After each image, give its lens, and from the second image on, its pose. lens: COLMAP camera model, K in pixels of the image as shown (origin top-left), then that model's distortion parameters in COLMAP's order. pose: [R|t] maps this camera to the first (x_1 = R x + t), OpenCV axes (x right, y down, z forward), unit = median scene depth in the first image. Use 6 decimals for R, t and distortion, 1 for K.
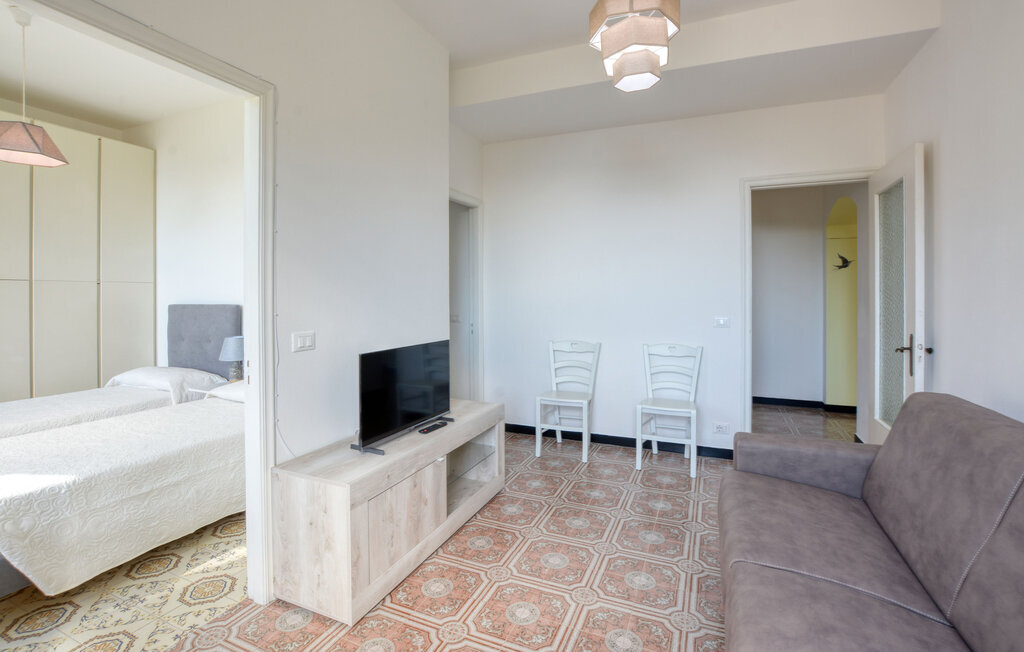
lens RADIAL K [[466.6, 0, 515.7], [0, 466.6, 300.0], [0, 0, 1]] dist [-0.002327, -0.000742]
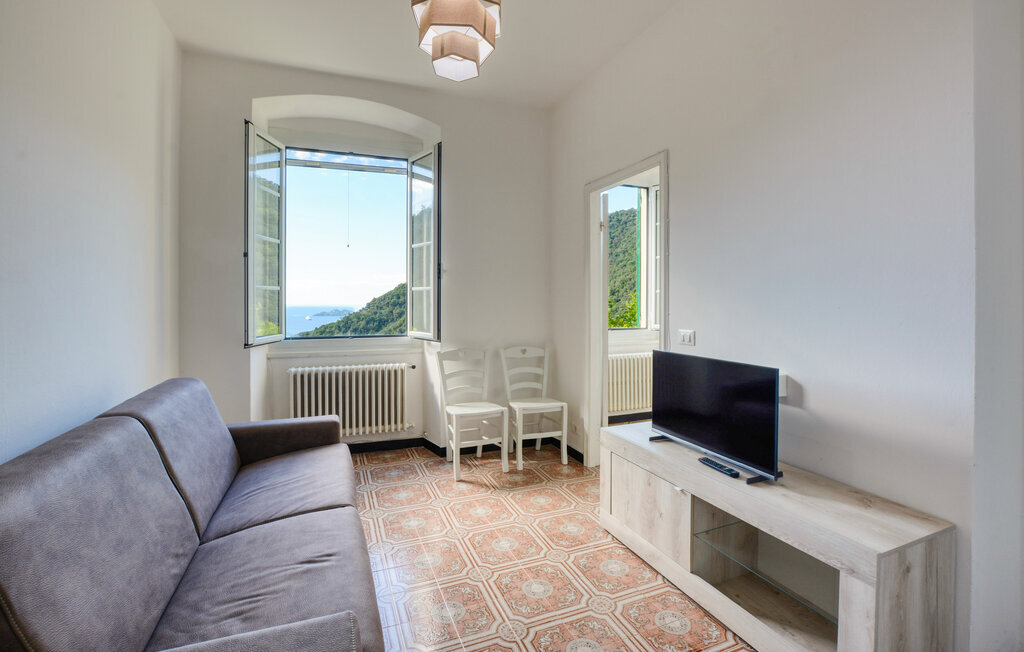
lens RADIAL K [[466.6, 0, 515.7], [0, 466.6, 300.0], [0, 0, 1]] dist [-0.002327, -0.000742]
pose [[-0.701706, 0.002025, -0.712464, 0.785837], [-0.003963, 0.999969, 0.006746, -0.018194], [0.712456, 0.007557, -0.701676, 1.627316]]
